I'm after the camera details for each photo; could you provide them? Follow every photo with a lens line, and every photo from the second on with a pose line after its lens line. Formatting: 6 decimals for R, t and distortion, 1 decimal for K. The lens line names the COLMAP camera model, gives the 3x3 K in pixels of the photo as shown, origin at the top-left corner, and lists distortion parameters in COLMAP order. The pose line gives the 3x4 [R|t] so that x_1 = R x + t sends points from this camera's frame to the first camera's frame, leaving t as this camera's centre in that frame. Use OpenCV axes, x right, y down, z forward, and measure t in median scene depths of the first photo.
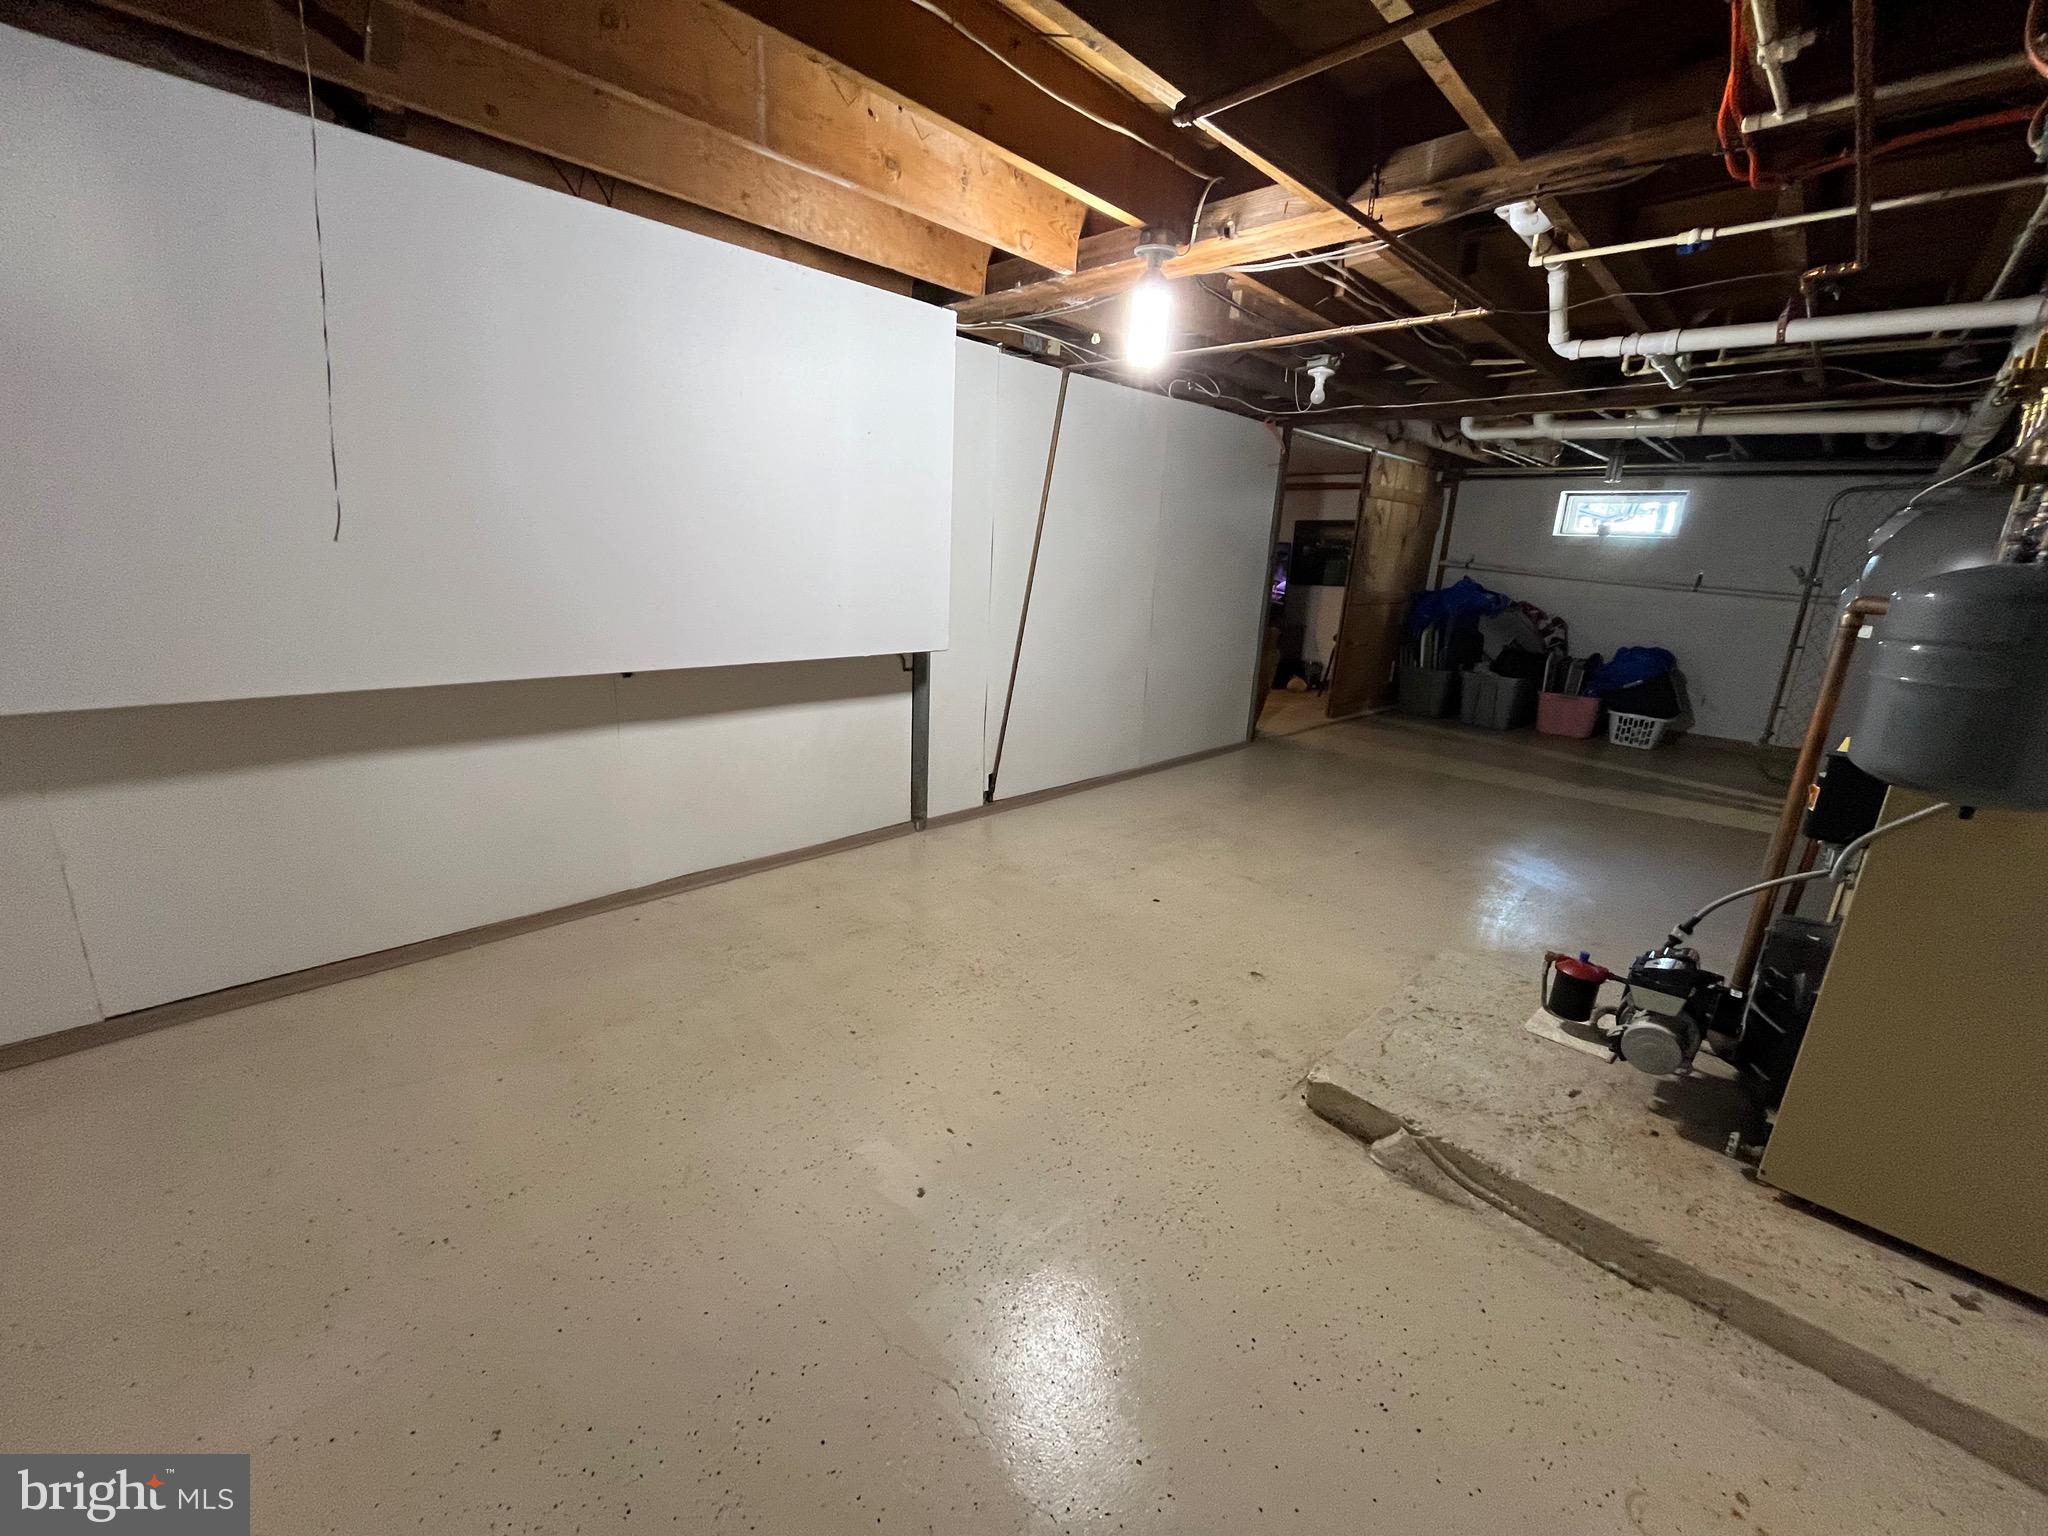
lens RADIAL K [[825.6, 0, 1030.5], [0, 825.6, 769.2], [0, 0, 1]] dist [-0.003724, 0.000337]
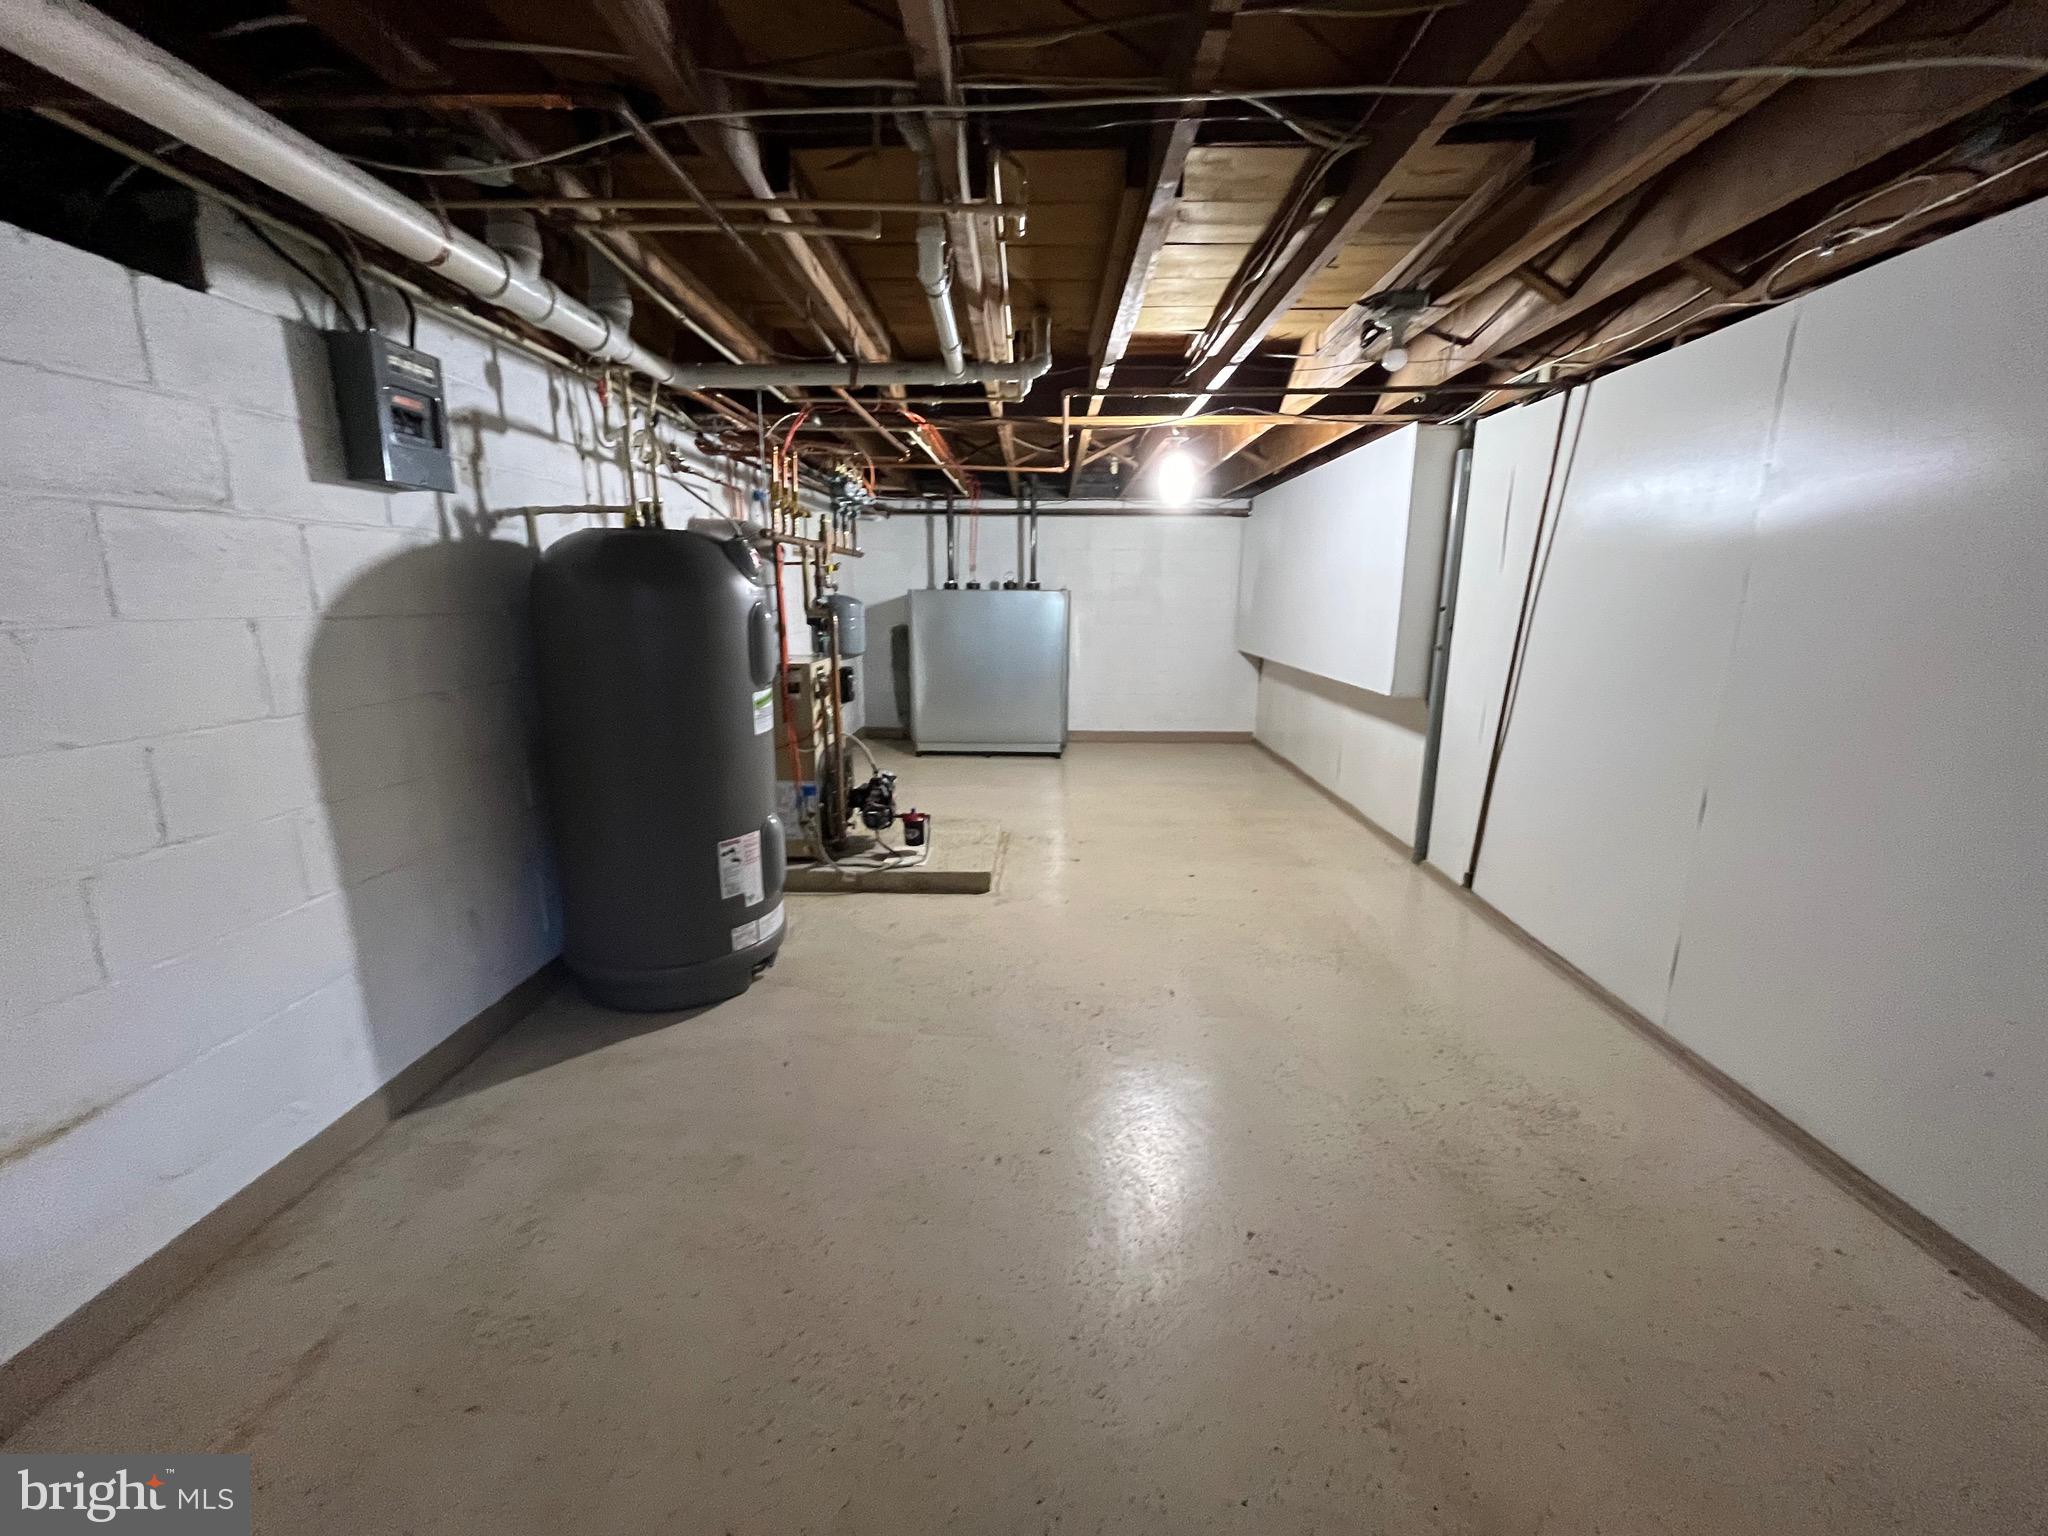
lens RADIAL K [[825.6, 0, 1022.5], [0, 825.6, 769.8], [0, 0, 1]] dist [-0.003724, 0.000337]
pose [[-0.724434, 0.100313, -0.682006, 0.989394], [-0.215677, 0.906702, 0.362457, -0.325466], [0.654736, 0.409670, -0.635210, 1.304006]]
